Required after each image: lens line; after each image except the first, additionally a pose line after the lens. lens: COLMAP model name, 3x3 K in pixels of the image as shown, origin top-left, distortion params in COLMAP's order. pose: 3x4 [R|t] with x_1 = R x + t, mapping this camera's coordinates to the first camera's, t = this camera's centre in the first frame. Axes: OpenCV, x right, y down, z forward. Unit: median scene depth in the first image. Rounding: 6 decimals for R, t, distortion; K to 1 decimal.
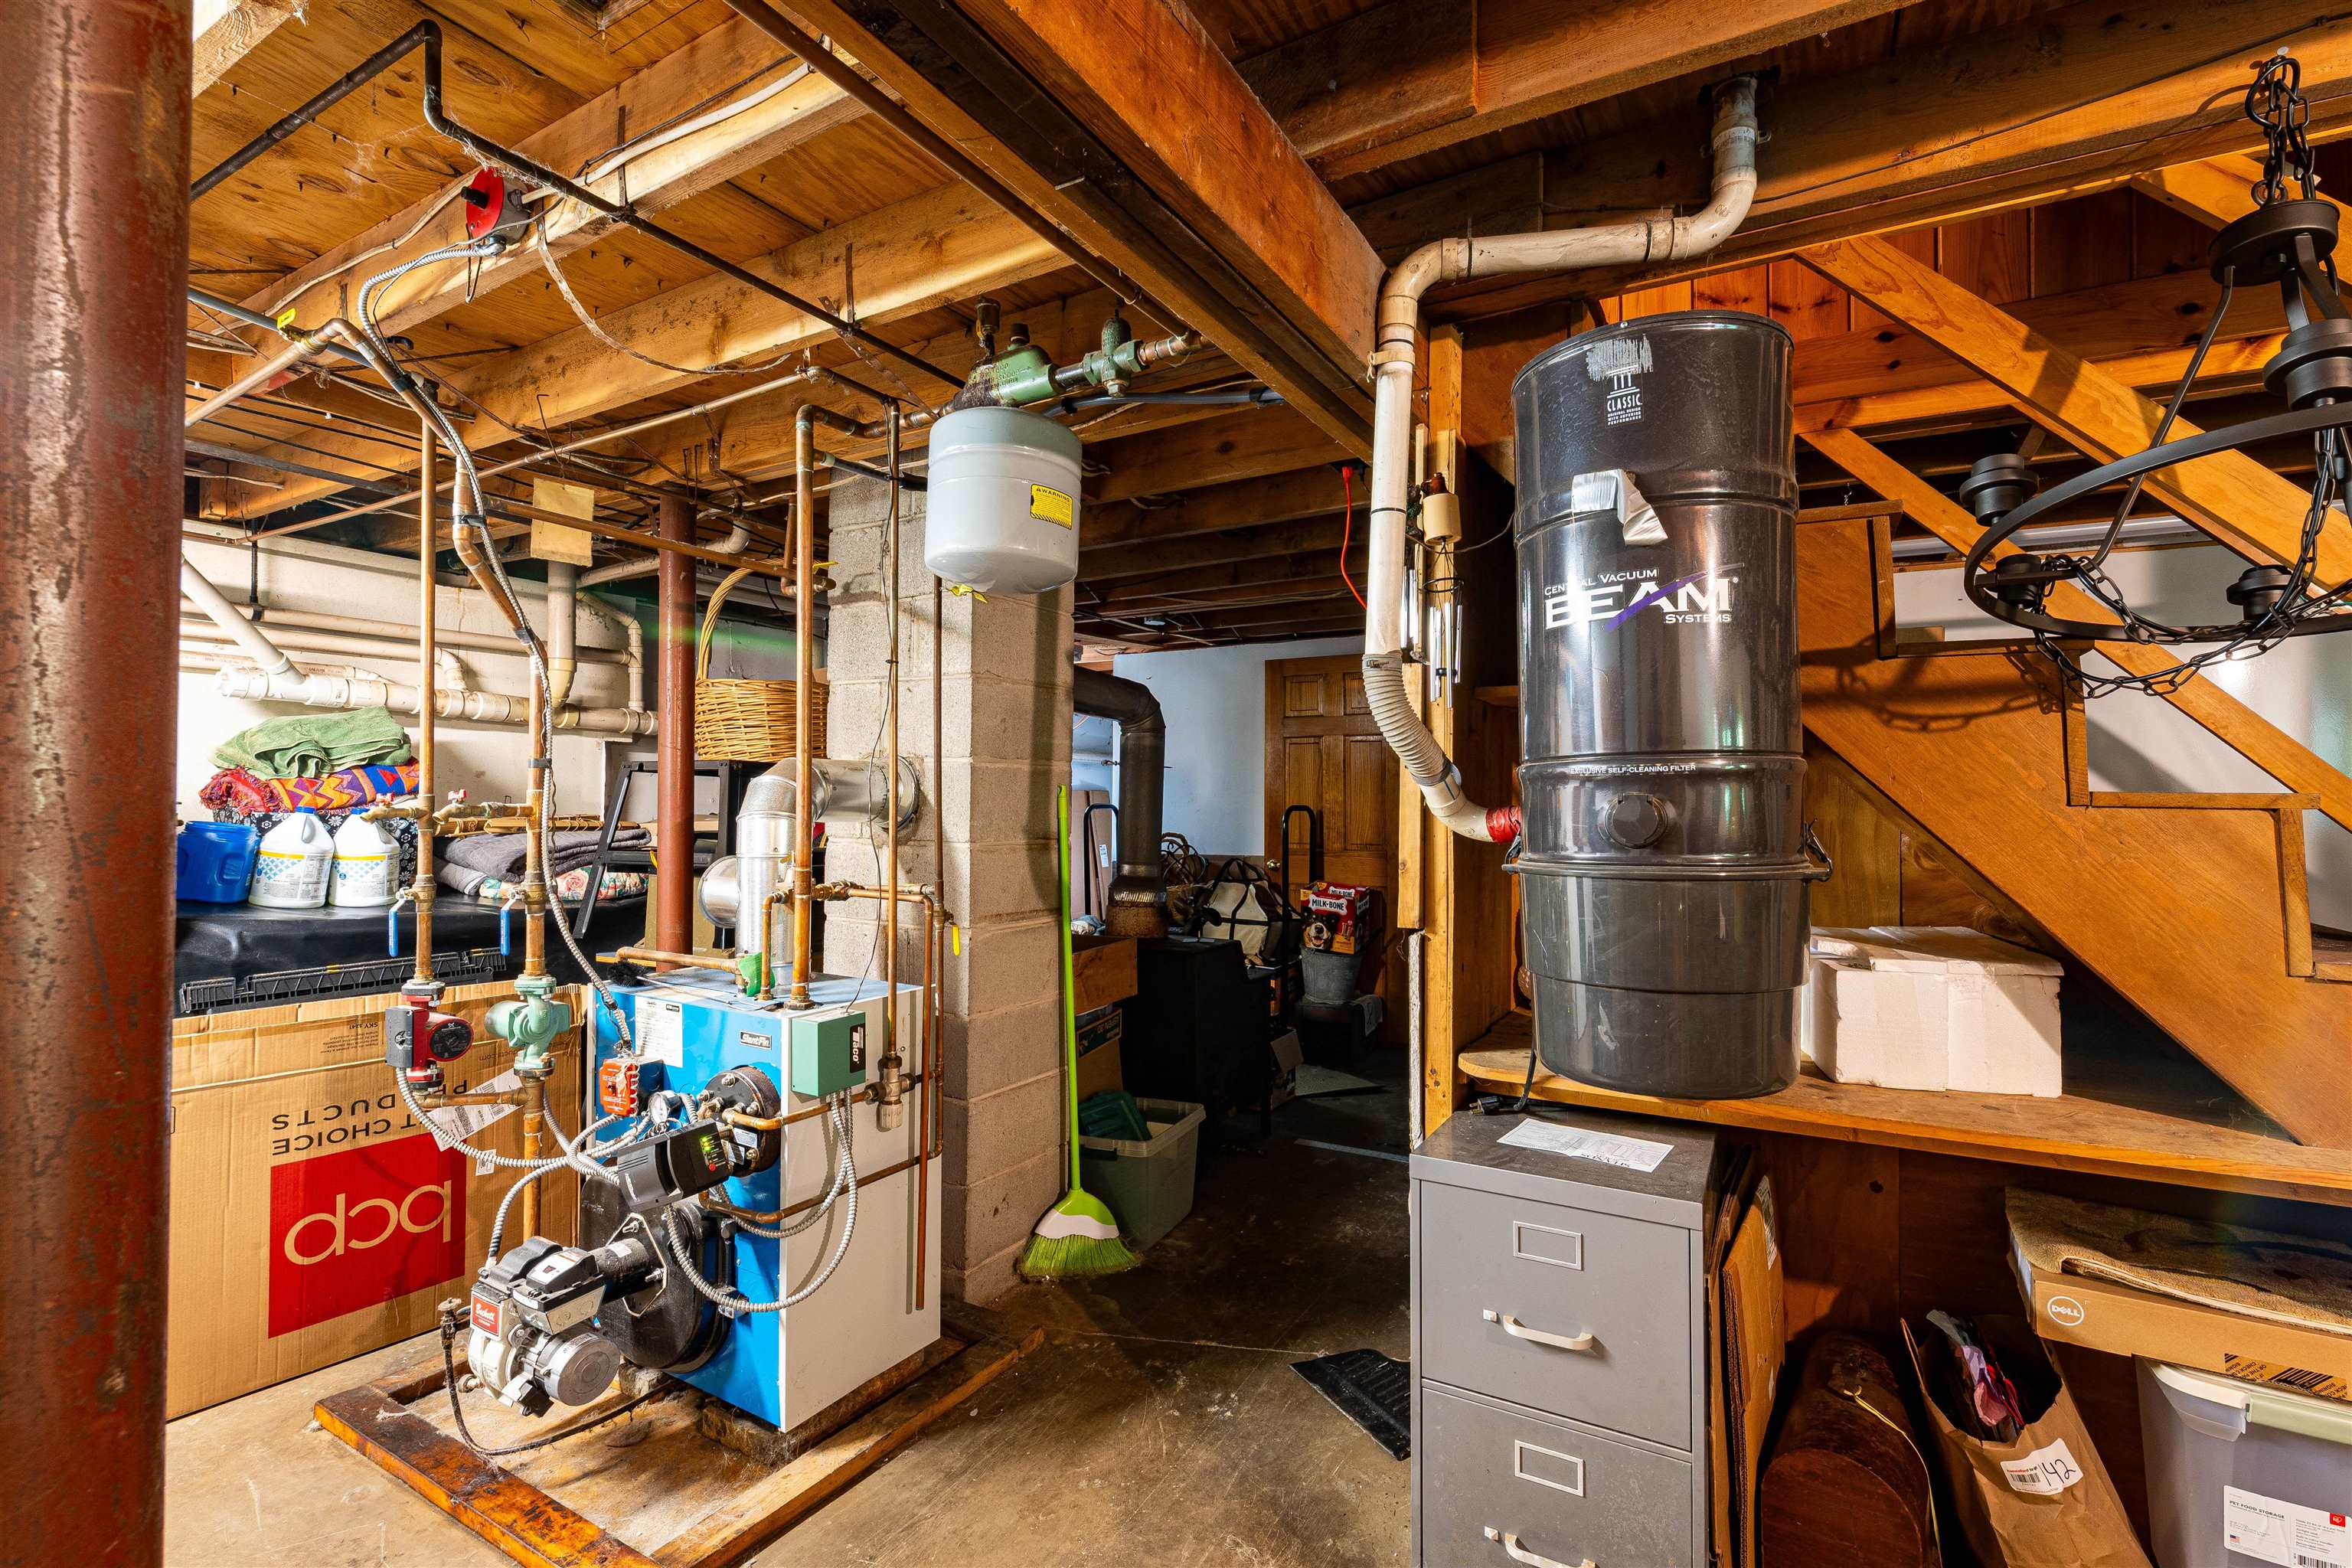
lens RADIAL K [[1028.9, 0, 1141.3], [0, 1028.9, 784.7], [0, 0, 1]] dist [-0.002492, -0.000433]
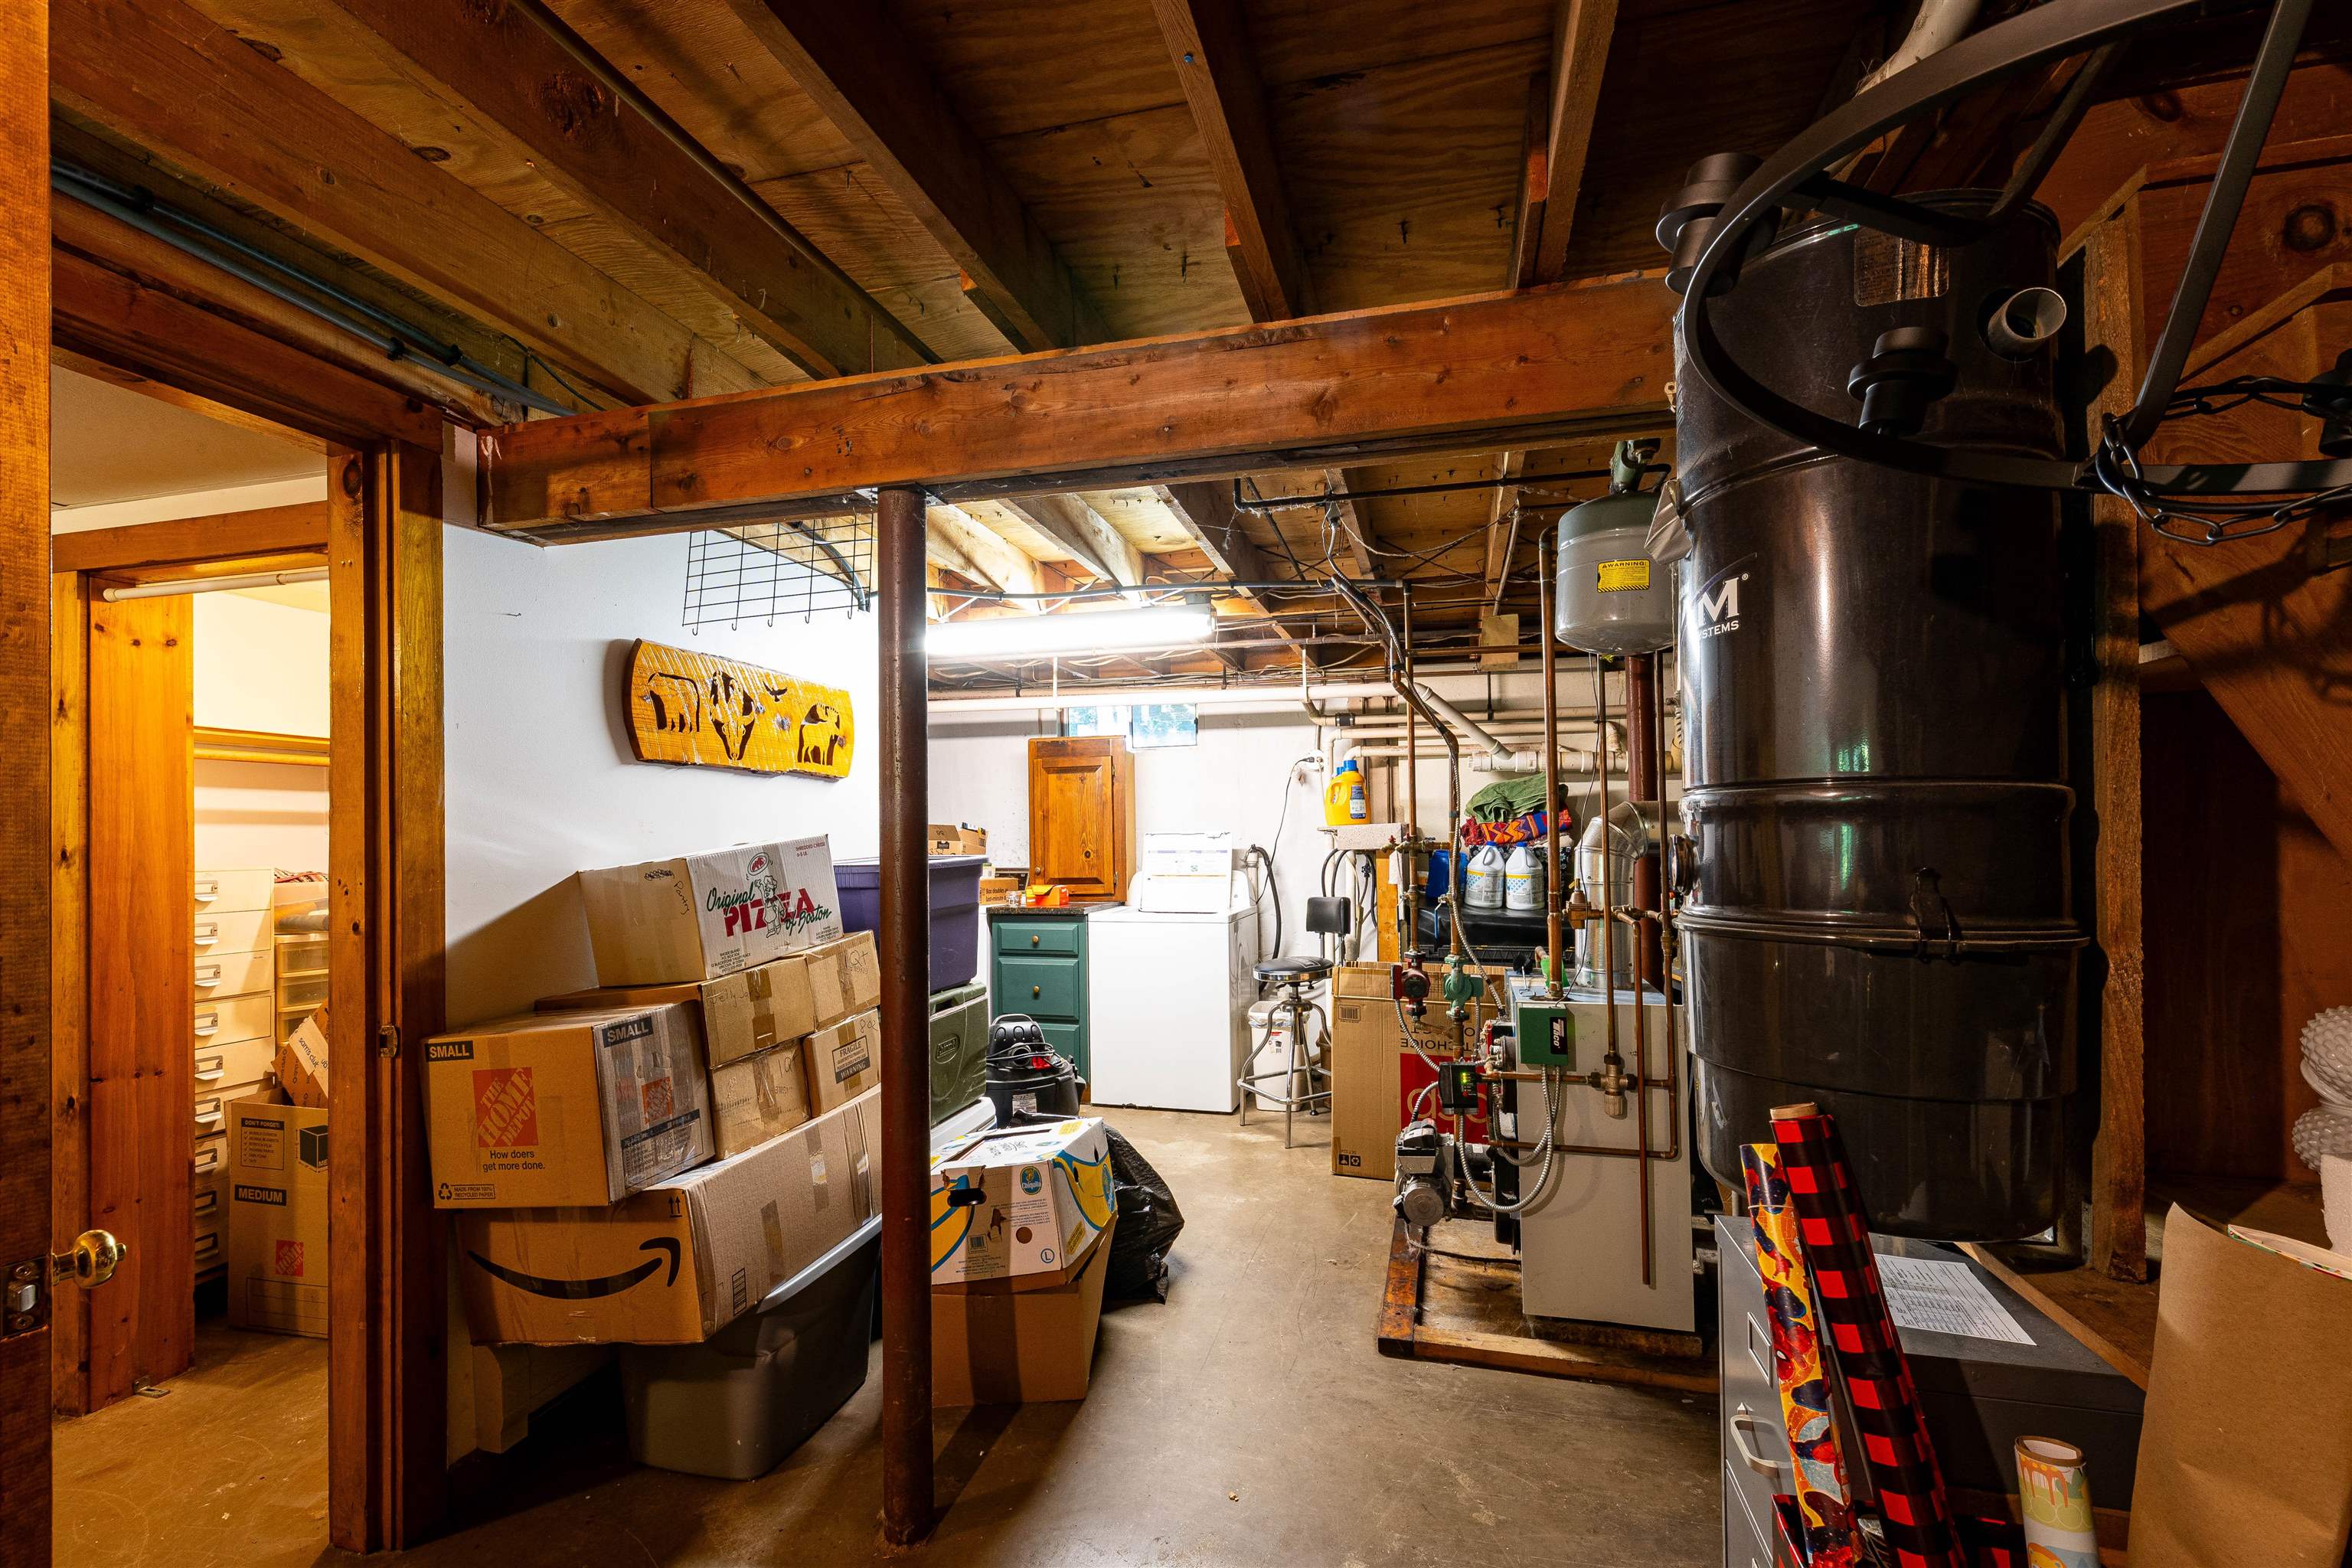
lens RADIAL K [[1024.1, 0, 1167.7], [0, 1024.1, 823.6], [0, 0, 1]] dist [0.000691, -0.000512]
pose [[0.262206, -0.017444, -0.964854, 0.816267], [0.027694, 0.999561, -0.010546, -0.003549], [0.964615, -0.023956, 0.262574, 0.217606]]
